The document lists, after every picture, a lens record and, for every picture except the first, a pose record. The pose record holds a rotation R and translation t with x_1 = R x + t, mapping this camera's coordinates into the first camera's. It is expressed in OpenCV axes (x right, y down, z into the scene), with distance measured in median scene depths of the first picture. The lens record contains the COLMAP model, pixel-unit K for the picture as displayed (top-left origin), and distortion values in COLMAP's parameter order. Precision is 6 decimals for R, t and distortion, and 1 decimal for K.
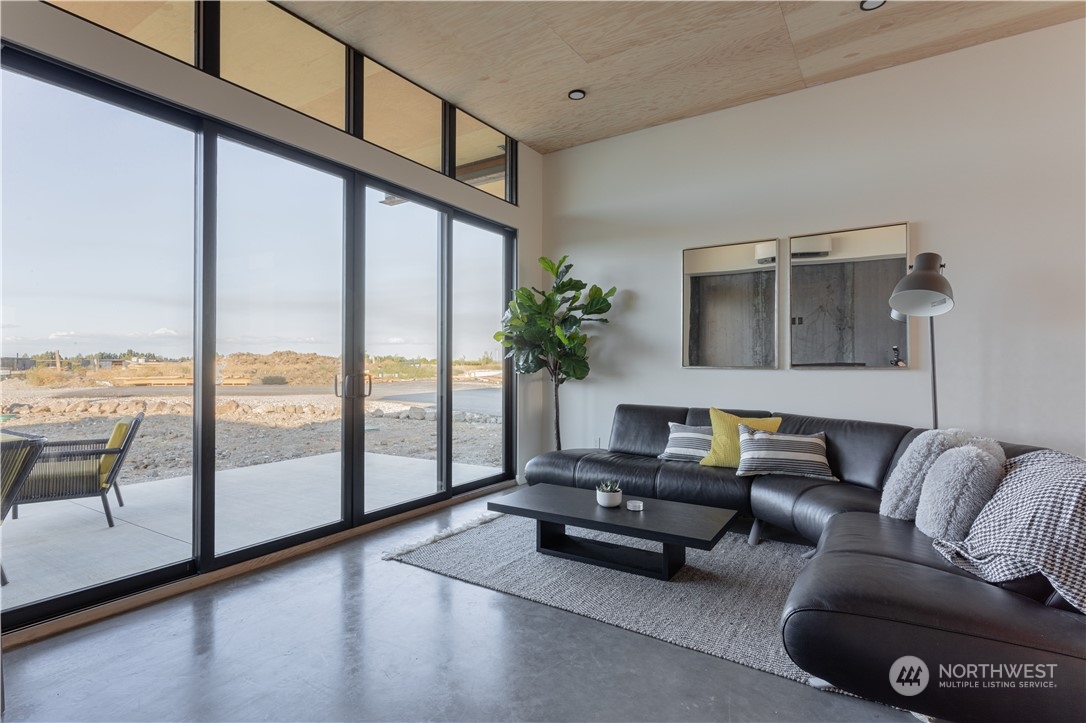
lens RADIAL K [[548.9, 0, 540.7], [0, 548.9, 360.0], [0, 0, 1]] dist [0.006515, -0.002228]
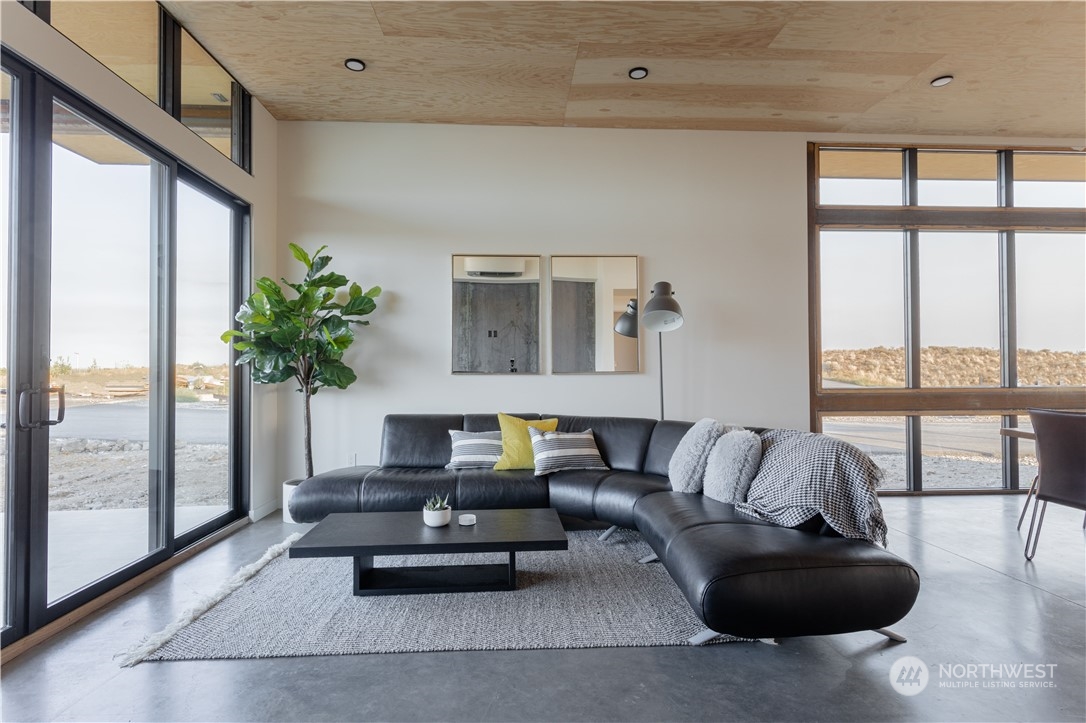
lens RADIAL K [[548.9, 0, 539.9], [0, 548.9, 359.9], [0, 0, 1]] dist [0.006515, -0.002228]
pose [[0.796365, 0.006230, 0.604785, -0.250590], [0.001485, 0.999924, -0.012256, 0.000818], [-0.604815, 0.010658, 0.796295, 0.137878]]
